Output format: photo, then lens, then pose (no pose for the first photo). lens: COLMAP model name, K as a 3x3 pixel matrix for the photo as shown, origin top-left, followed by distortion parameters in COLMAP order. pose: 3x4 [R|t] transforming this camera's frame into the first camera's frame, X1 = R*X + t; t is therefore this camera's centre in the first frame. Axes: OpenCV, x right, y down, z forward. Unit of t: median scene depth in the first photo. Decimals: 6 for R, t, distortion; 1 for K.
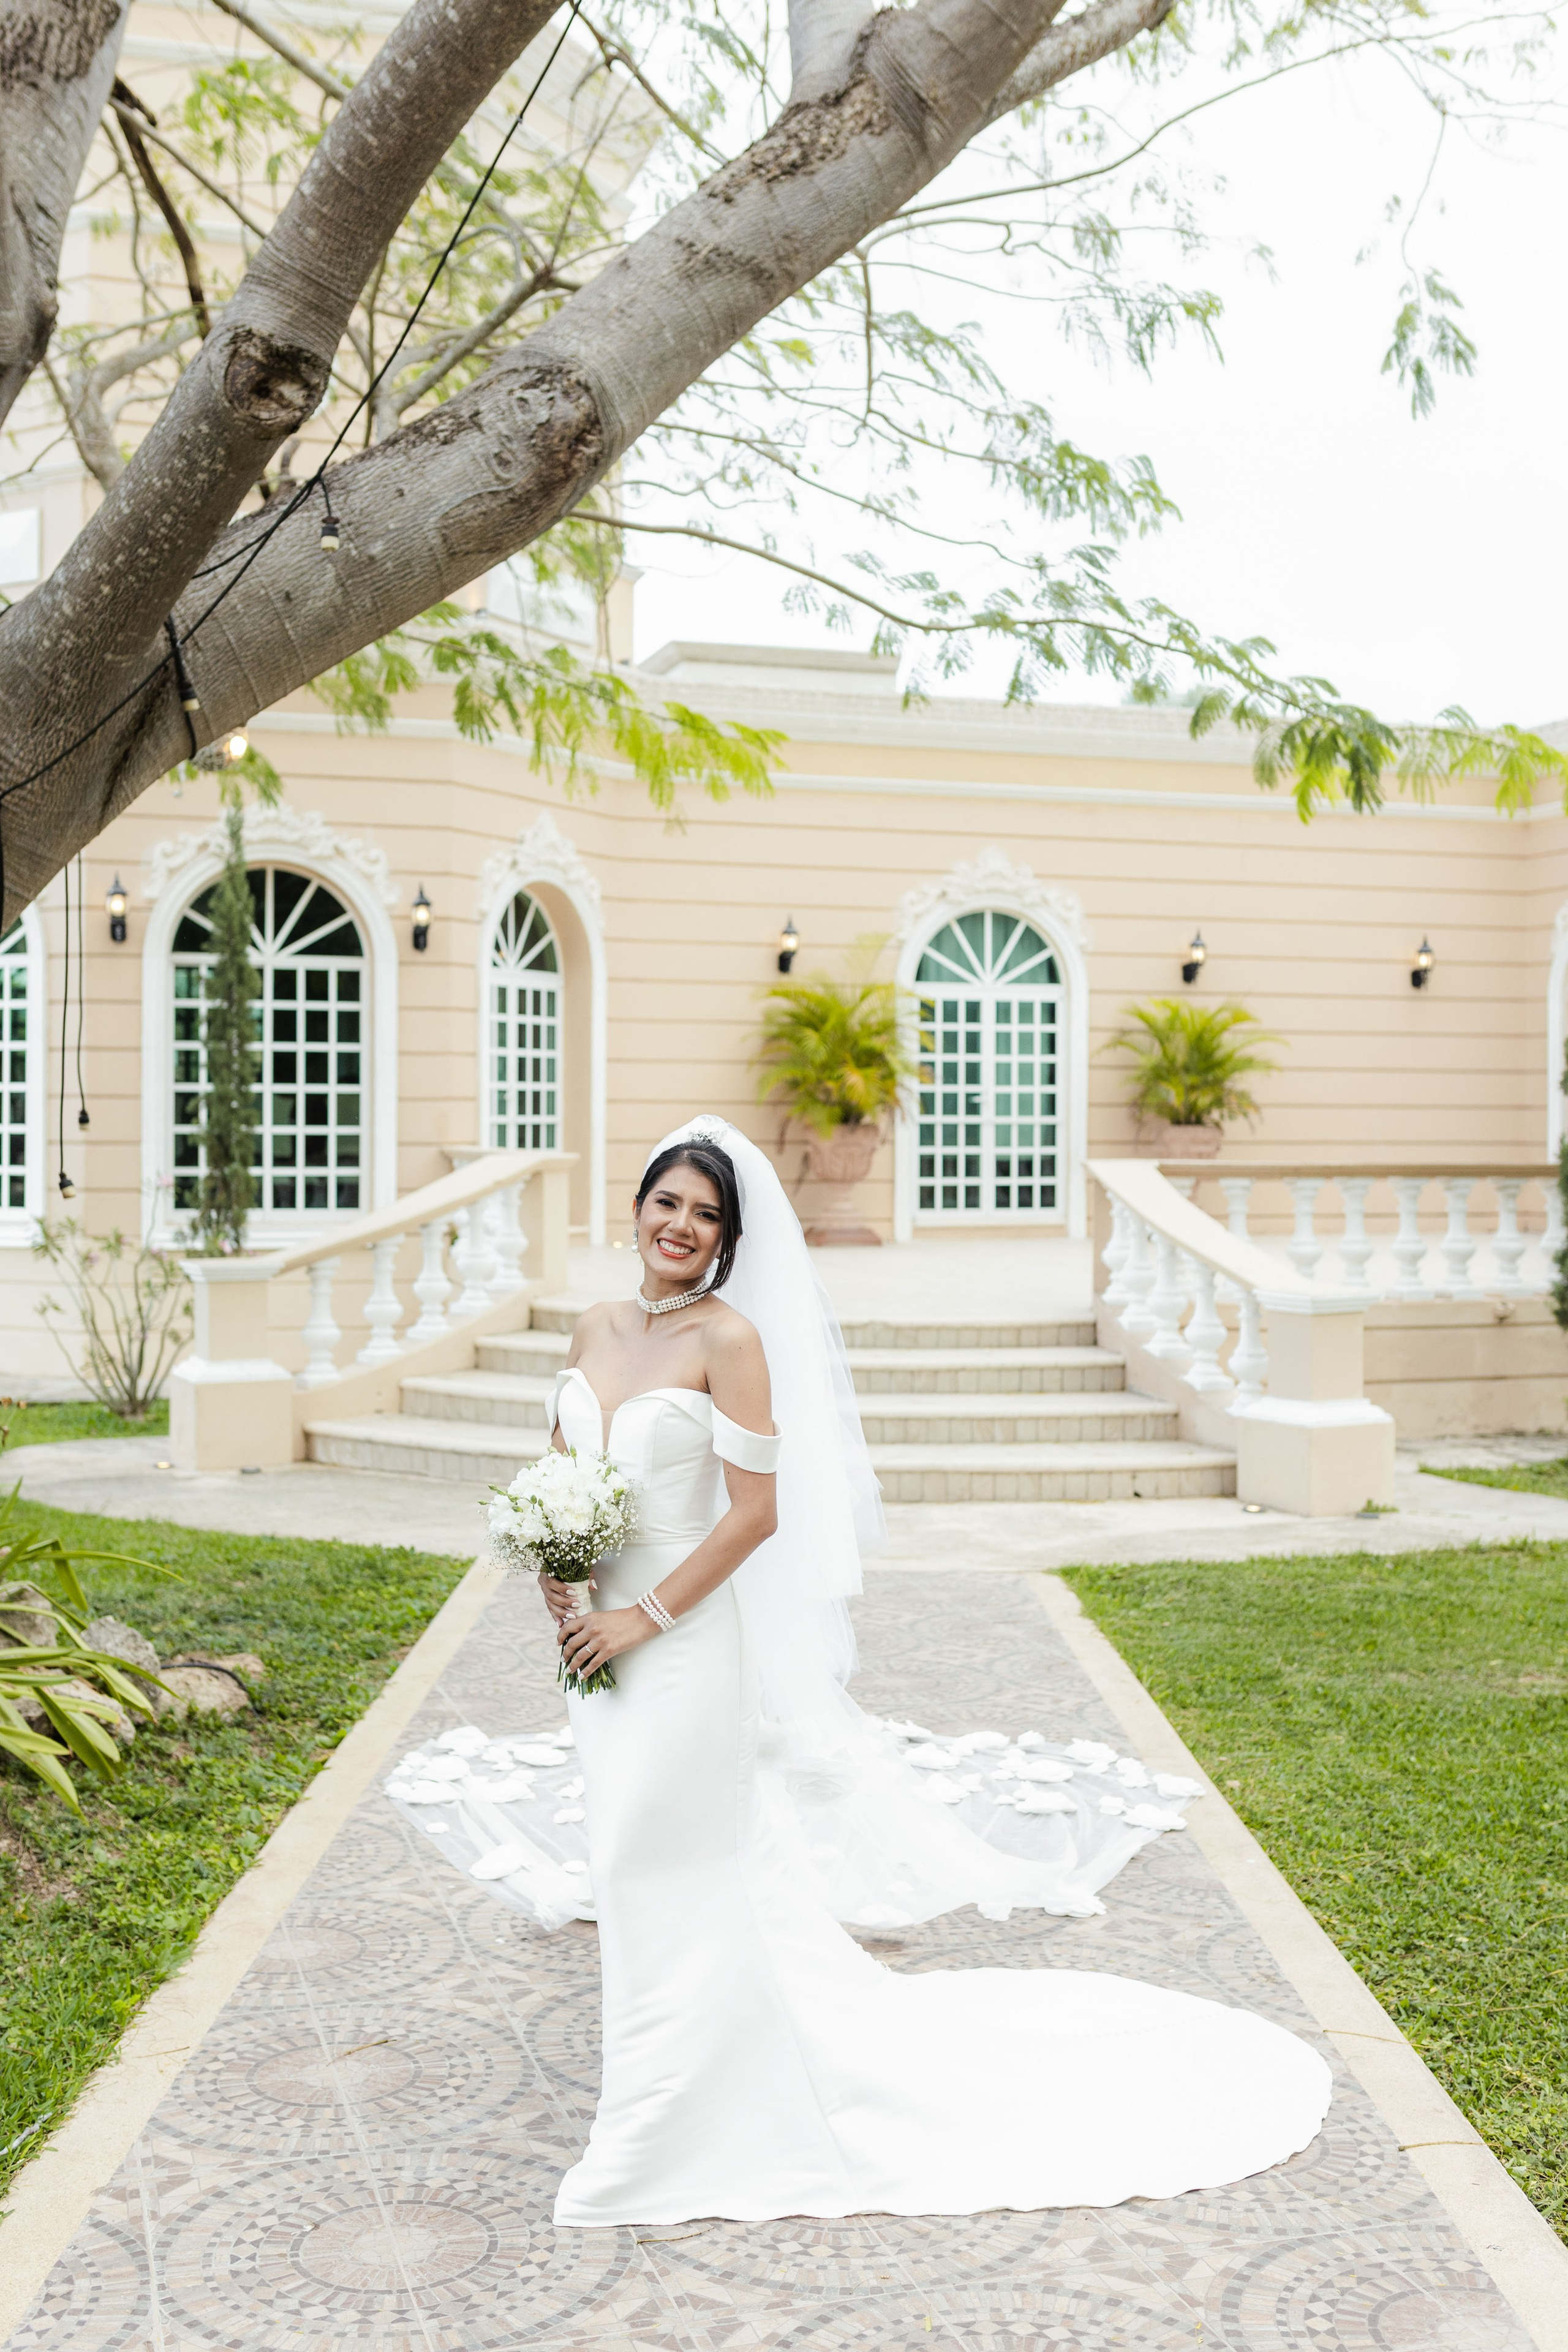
lens RADIAL K [[2333.6, 0, 721.2], [0, 2333.6, 1127.8], [0, 0, 1]] dist [-0.005755, 0.002163]
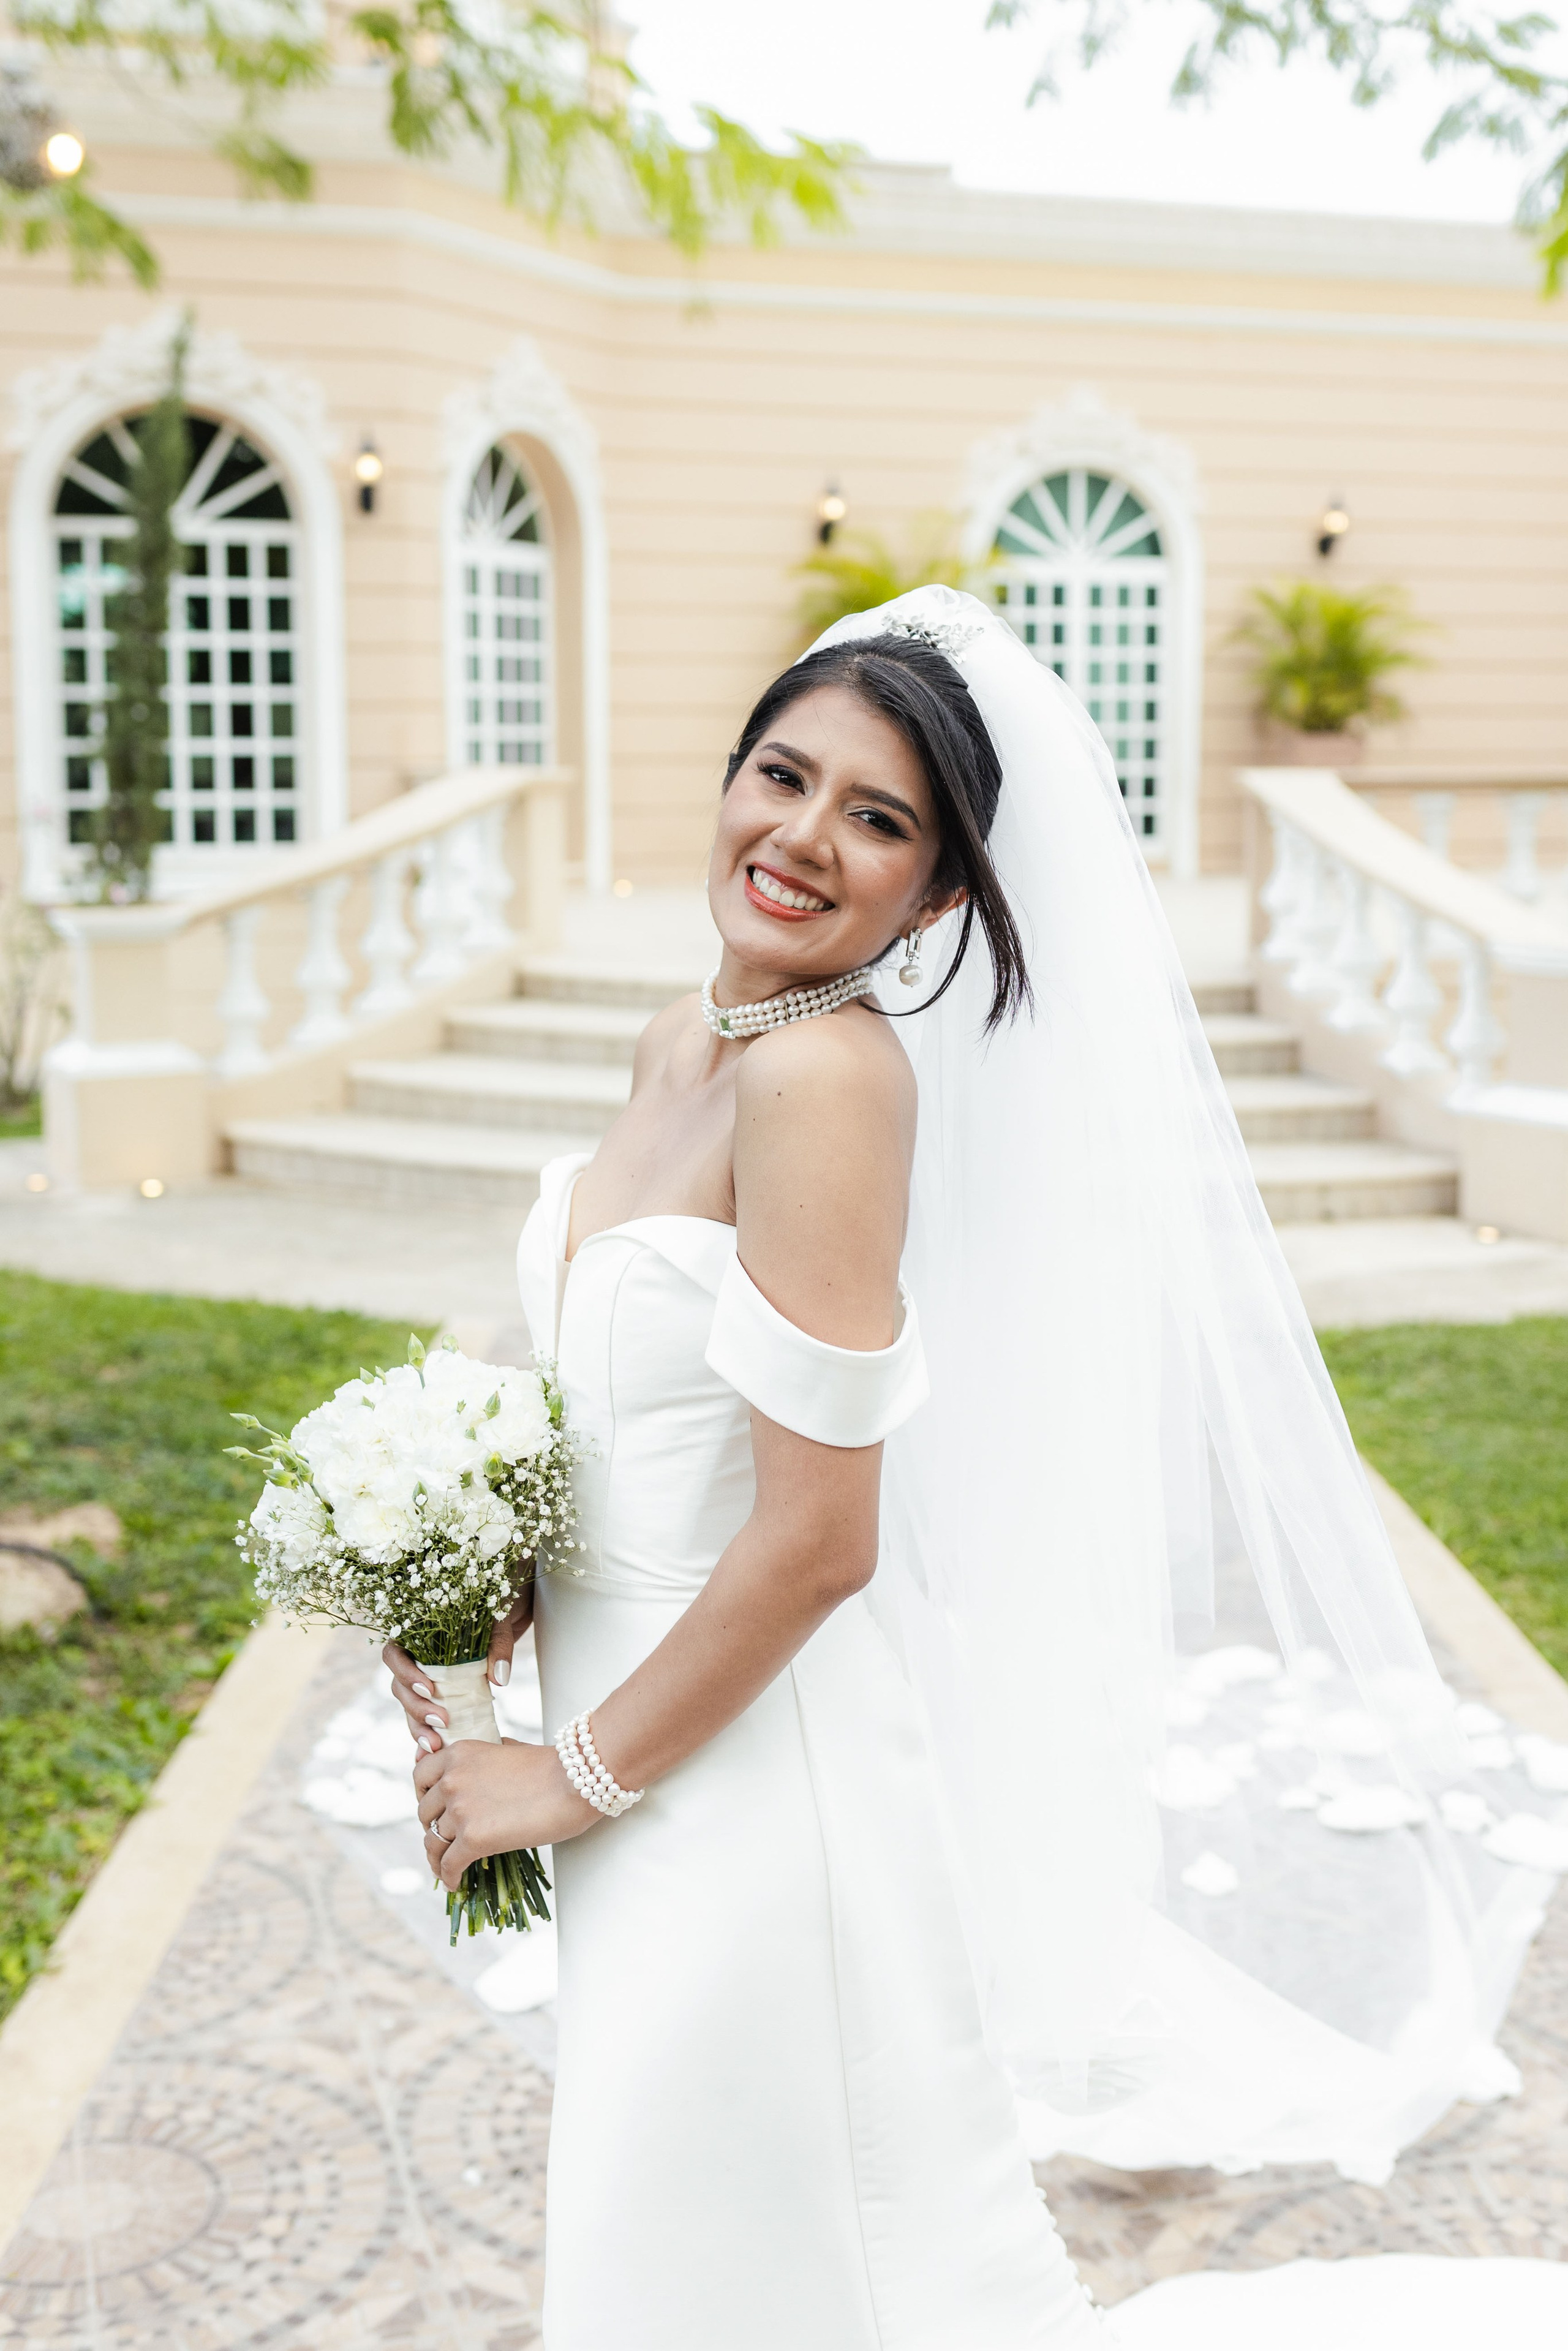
lens RADIAL K [[2332.5, 0, 721.3], [0, 2332.5, 1127.3], [0, 0, 1]] dist [-0.005755, 0.002163]
pose [[0.999961, -0.008198, 0.003190, -0.016779], [0.007623, 0.988519, 0.150907, 0.012348], [-0.004390, -0.150877, 0.988543, 0.228630]]
